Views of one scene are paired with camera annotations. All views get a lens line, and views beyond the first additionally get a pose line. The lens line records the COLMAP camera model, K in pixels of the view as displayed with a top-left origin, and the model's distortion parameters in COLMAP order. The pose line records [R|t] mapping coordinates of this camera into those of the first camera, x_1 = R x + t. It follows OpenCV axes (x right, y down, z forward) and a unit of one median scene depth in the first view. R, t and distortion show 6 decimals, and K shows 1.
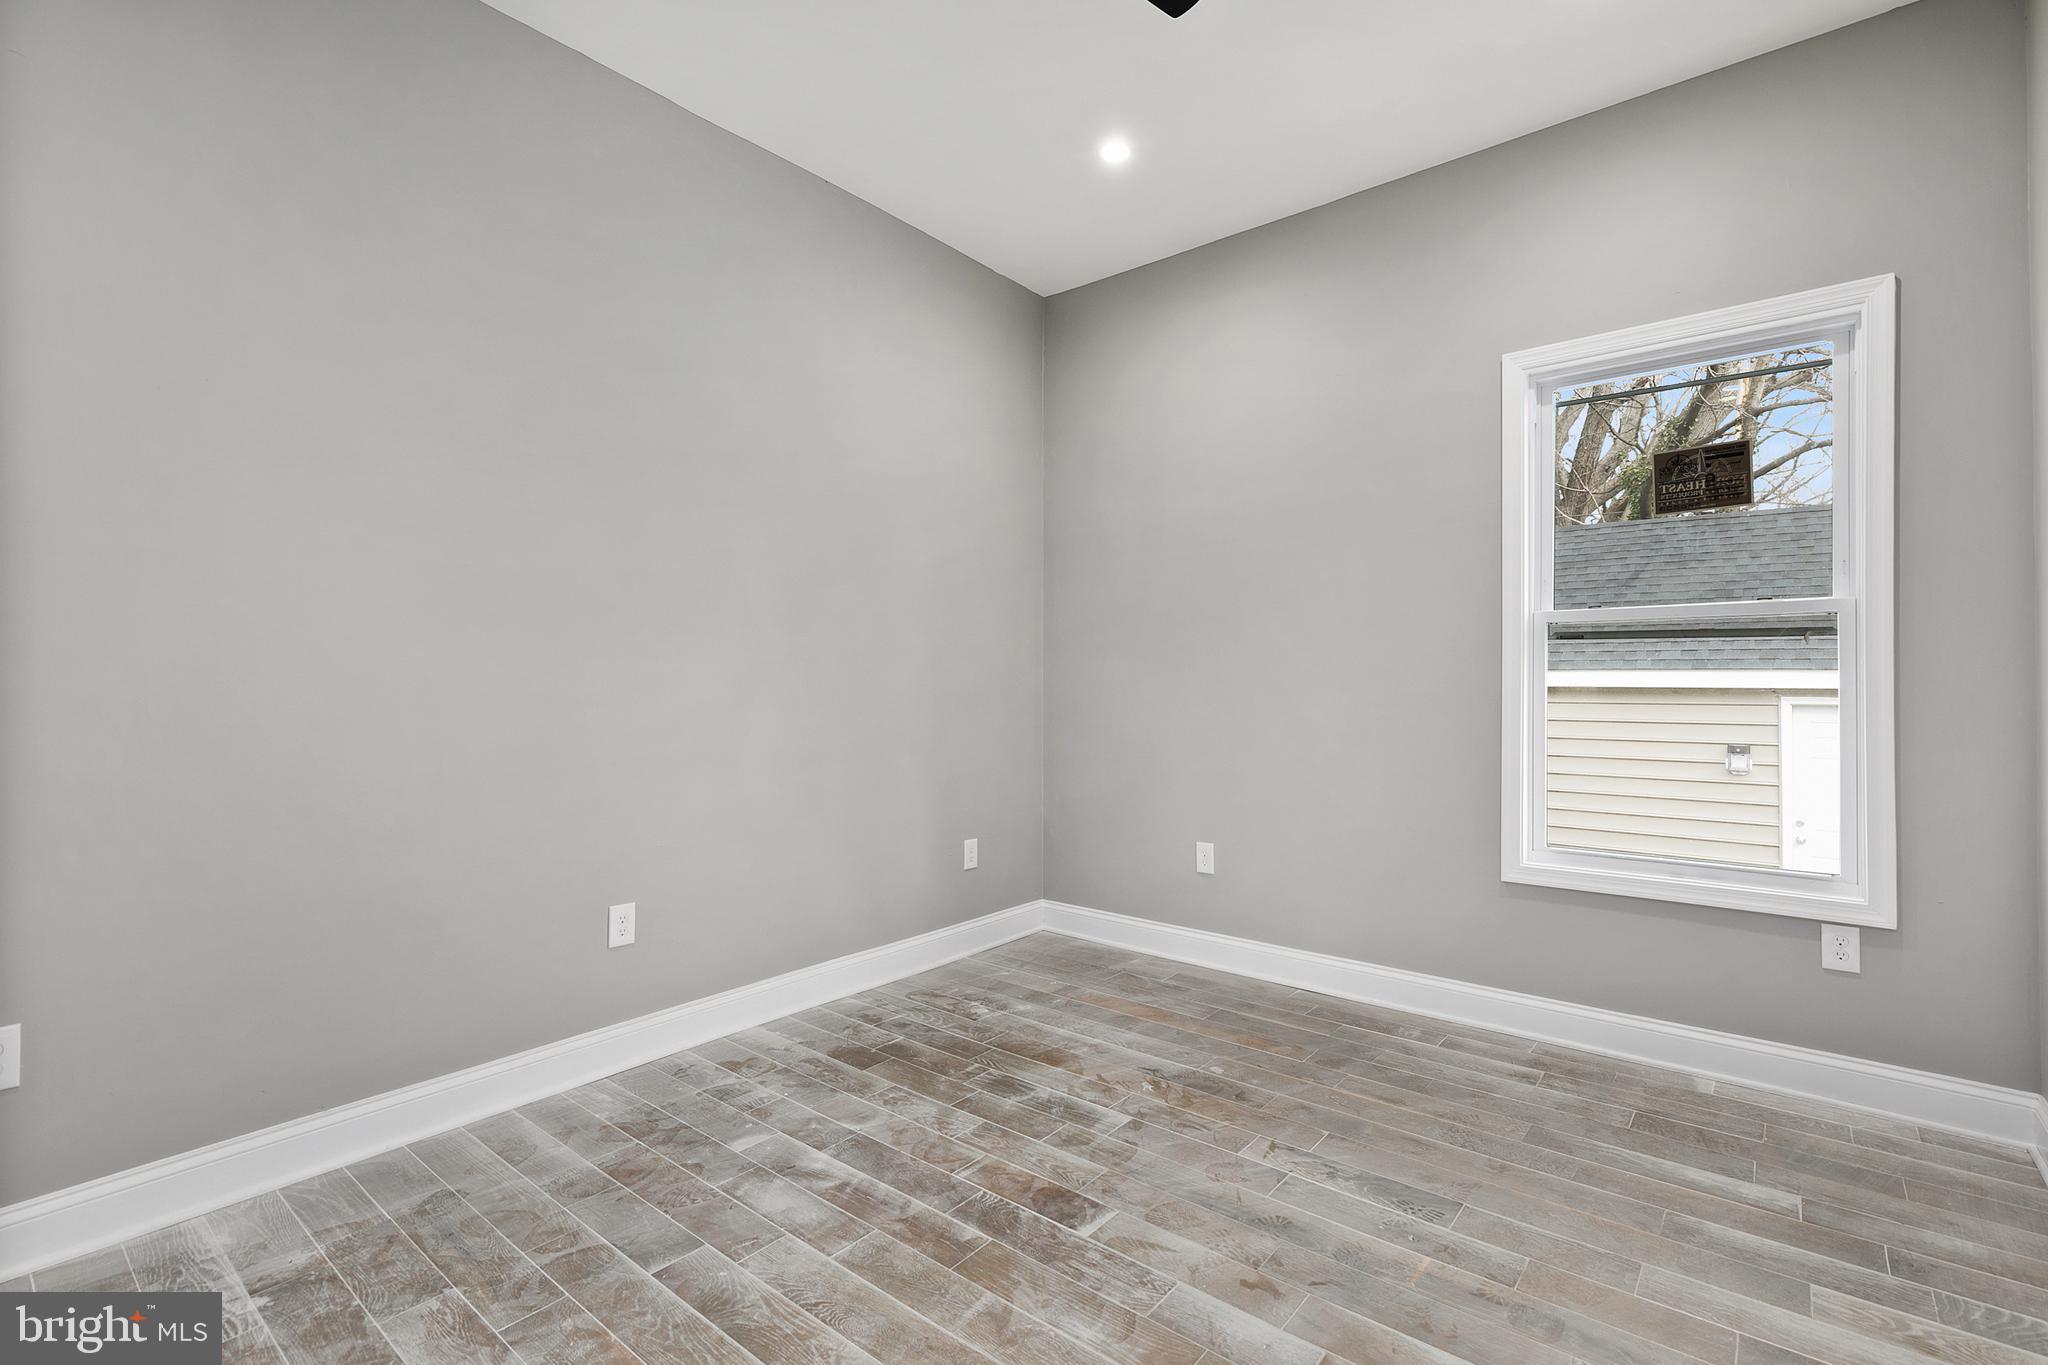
lens RADIAL K [[927.3, 0, 1037.8], [0, 927.3, 676.0], [0, 0, 1]] dist [0.005640, 0.000077]
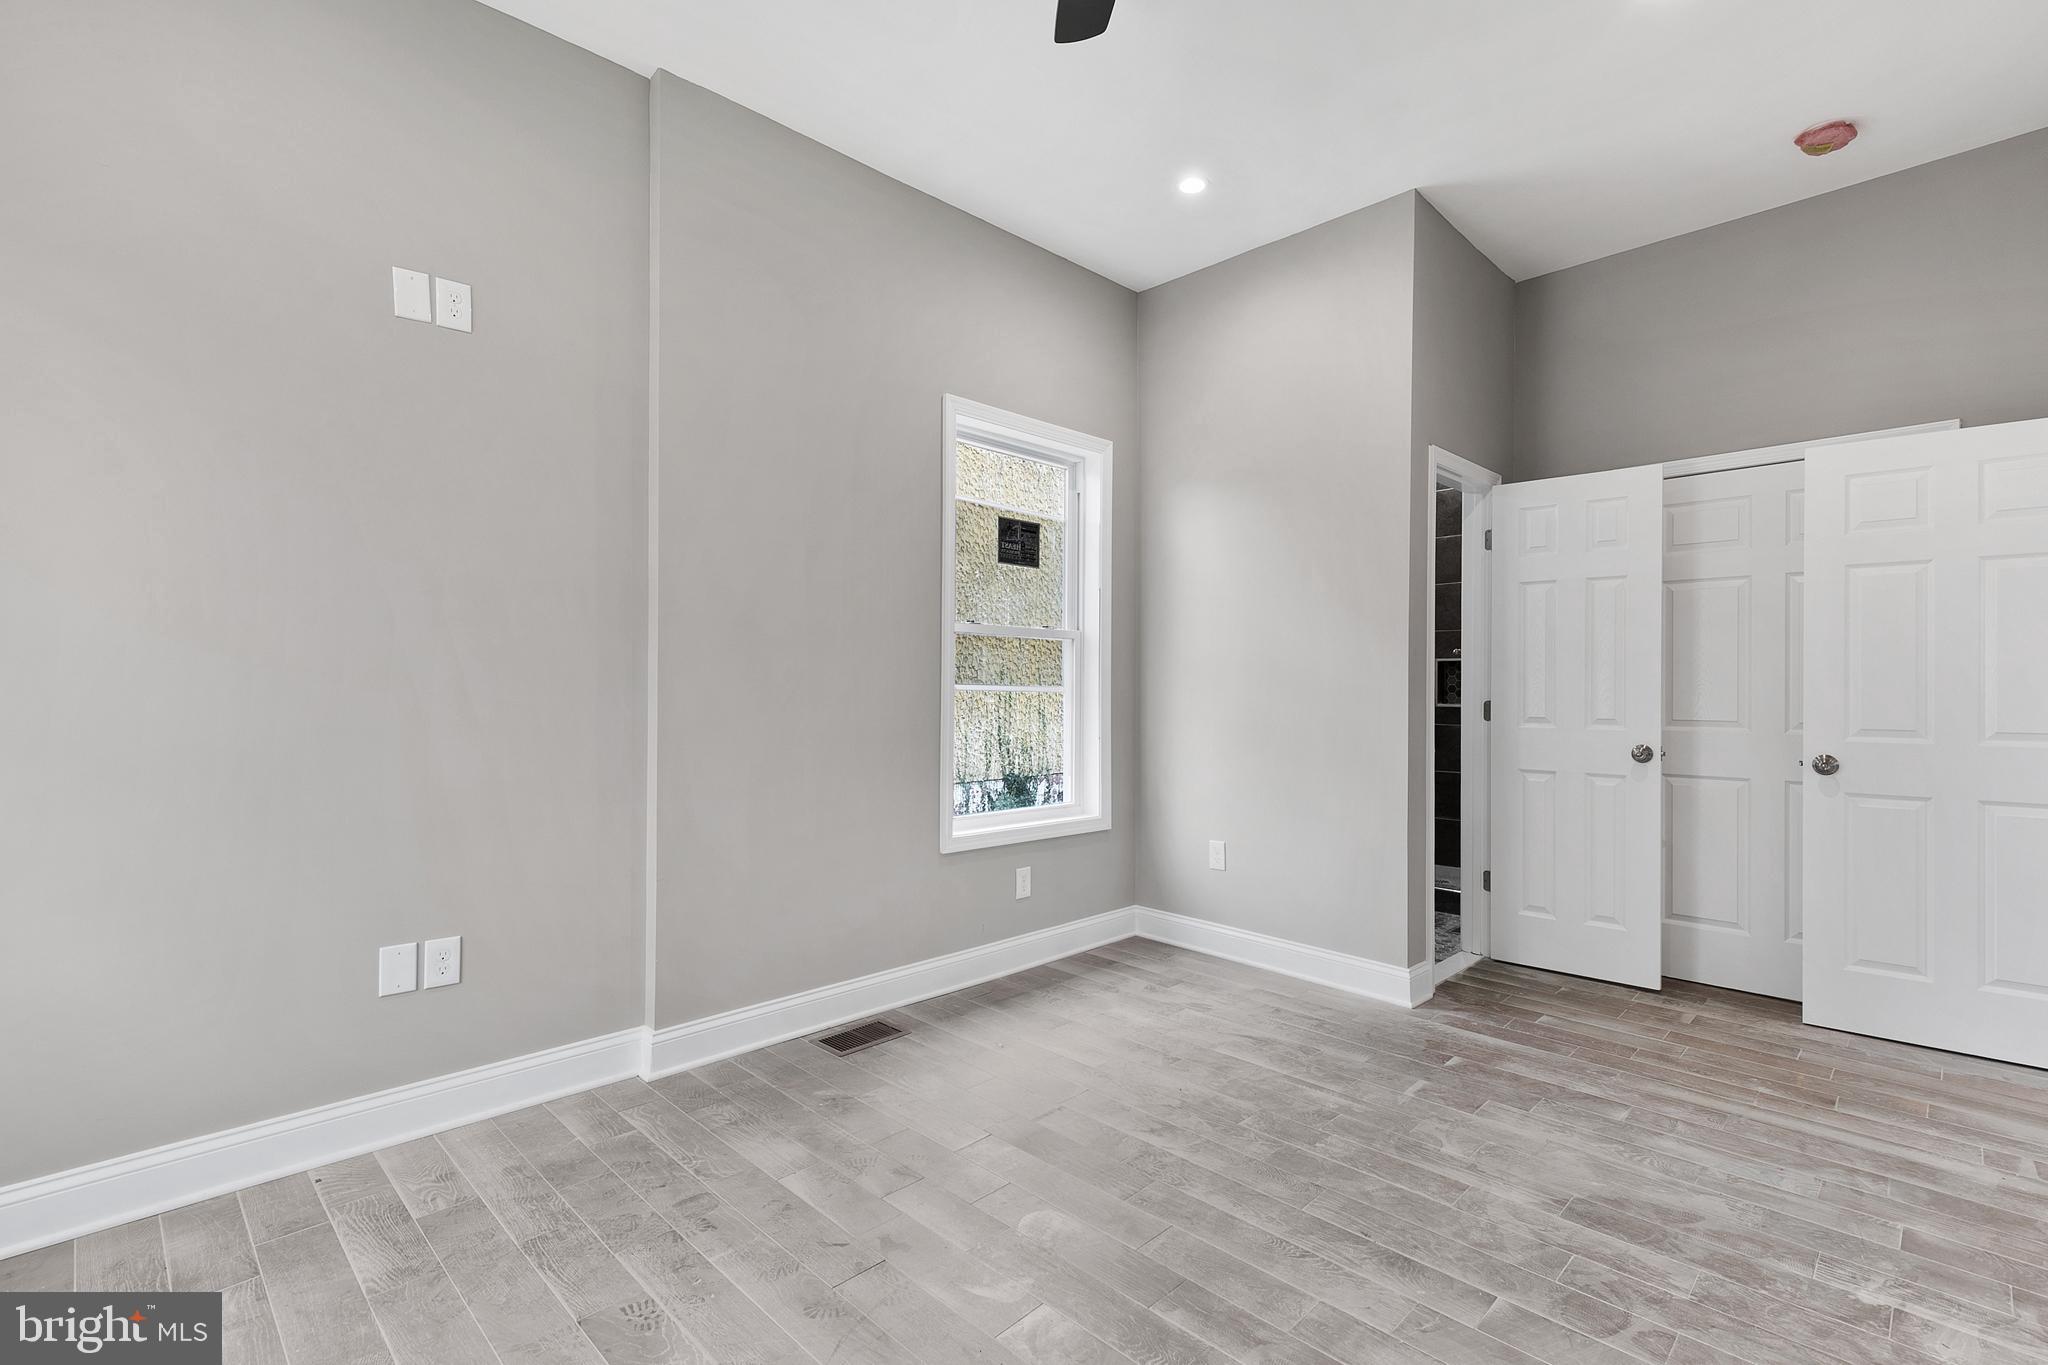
lens RADIAL K [[928.8, 0, 1050.2], [0, 928.8, 691.4], [0, 0, 1]] dist [0.002246, -0.000045]
pose [[-0.996557, -0.003095, 0.082854, -0.020562], [-0.002842, 0.999991, 0.003170, 0.005762], [-0.082863, 0.002923, -0.996557, 1.452430]]
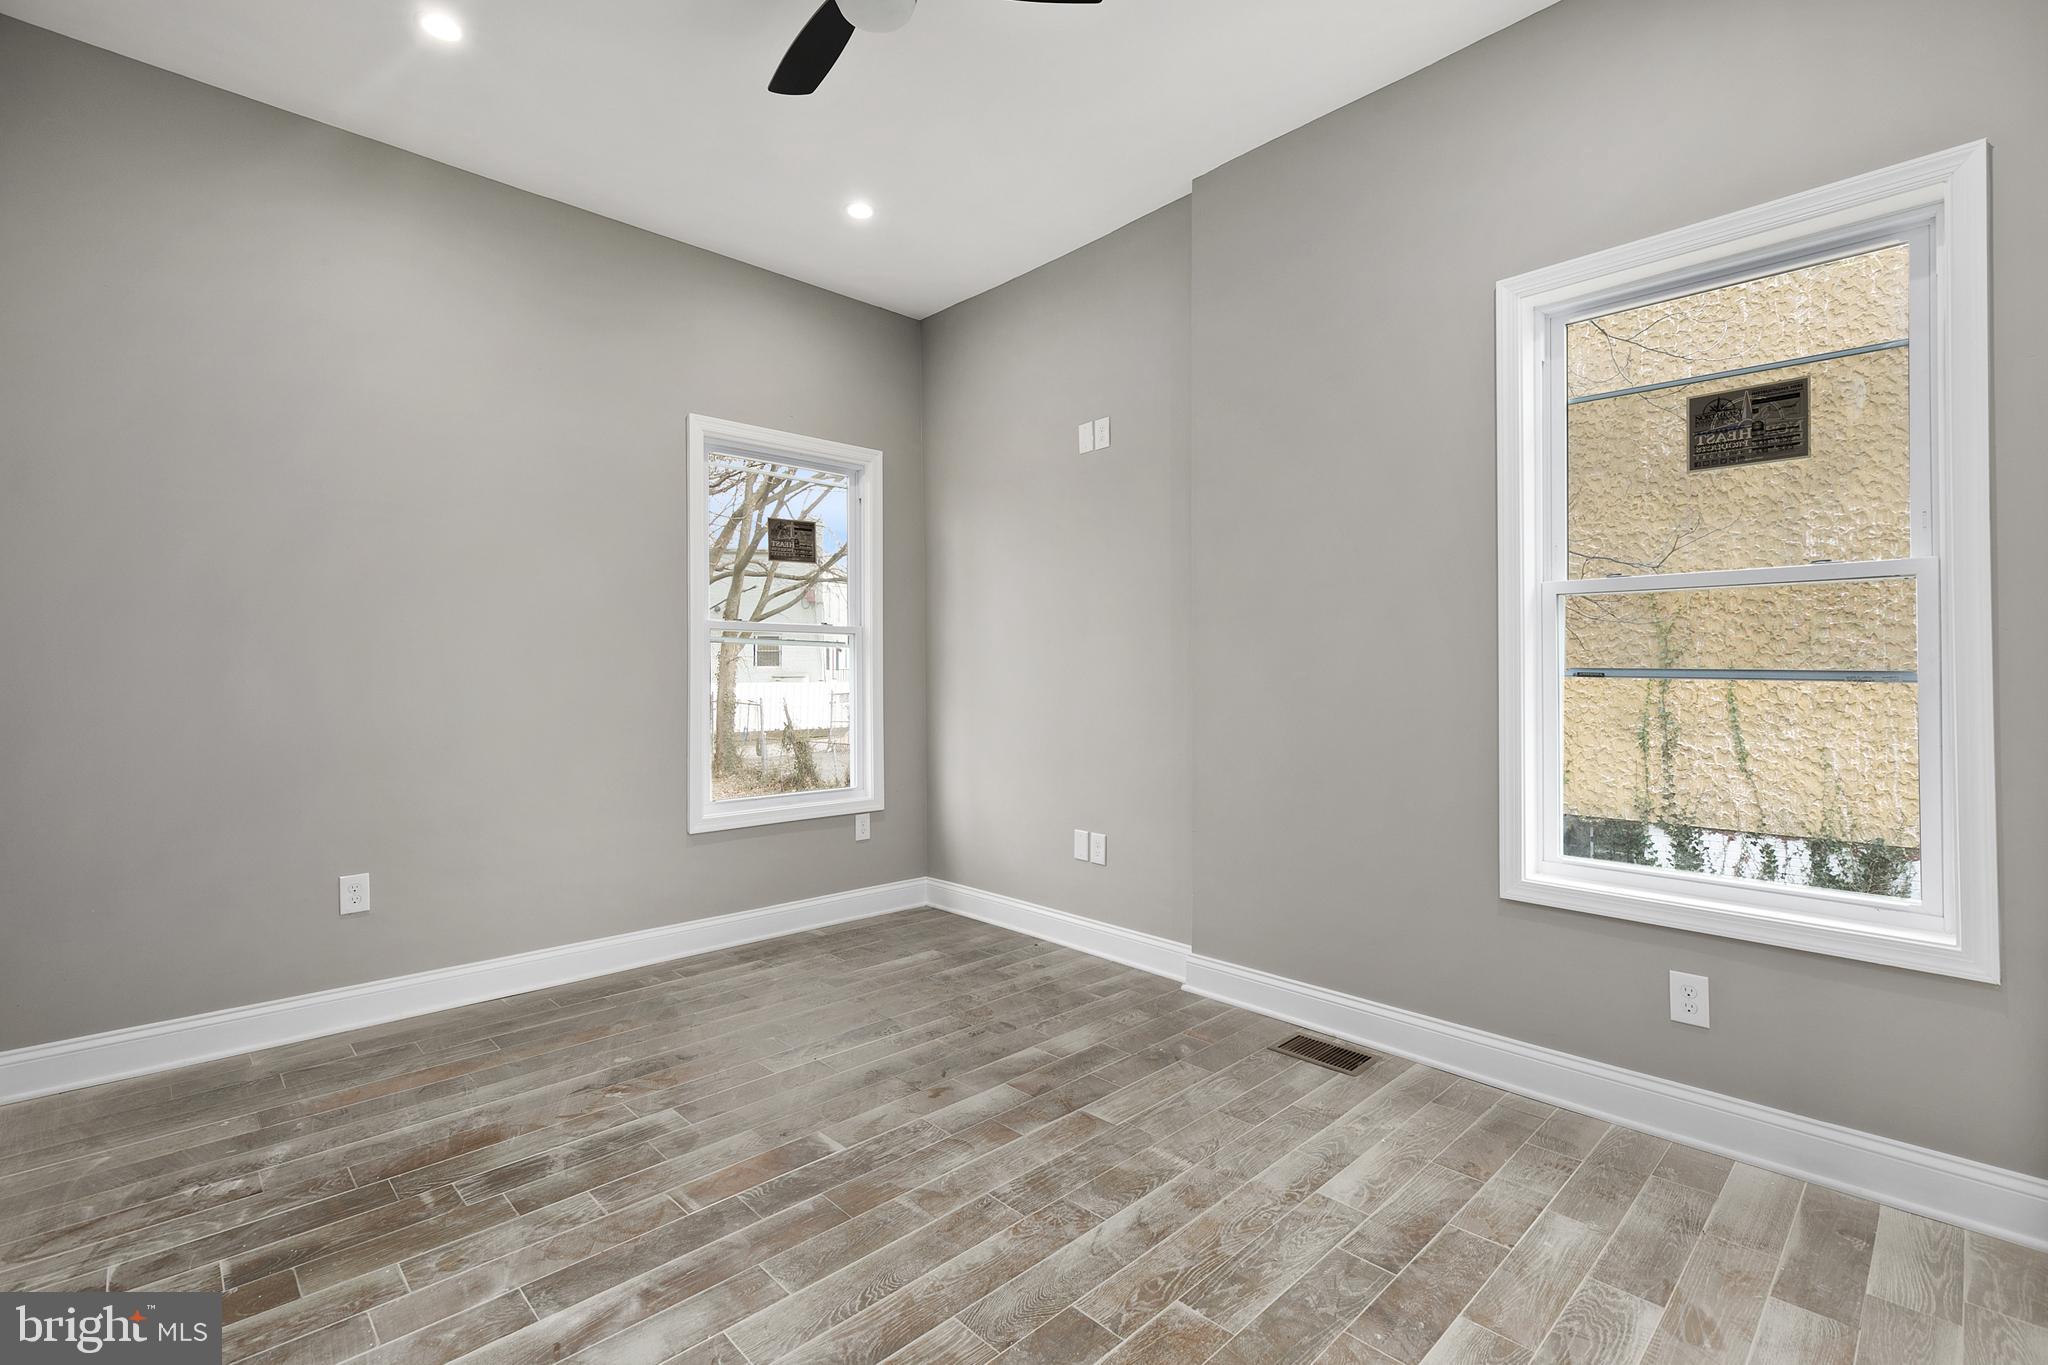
lens RADIAL K [[924.8, 0, 1029.2], [0, 924.8, 657.8], [0, 0, 1]] dist [0.003628, 0.000533]
pose [[0.116803, 0.020450, 0.992945, -0.830346], [-0.002554, 0.999791, -0.020291, 0.010149], [-0.993152, -0.000166, 0.116831, 0.488596]]
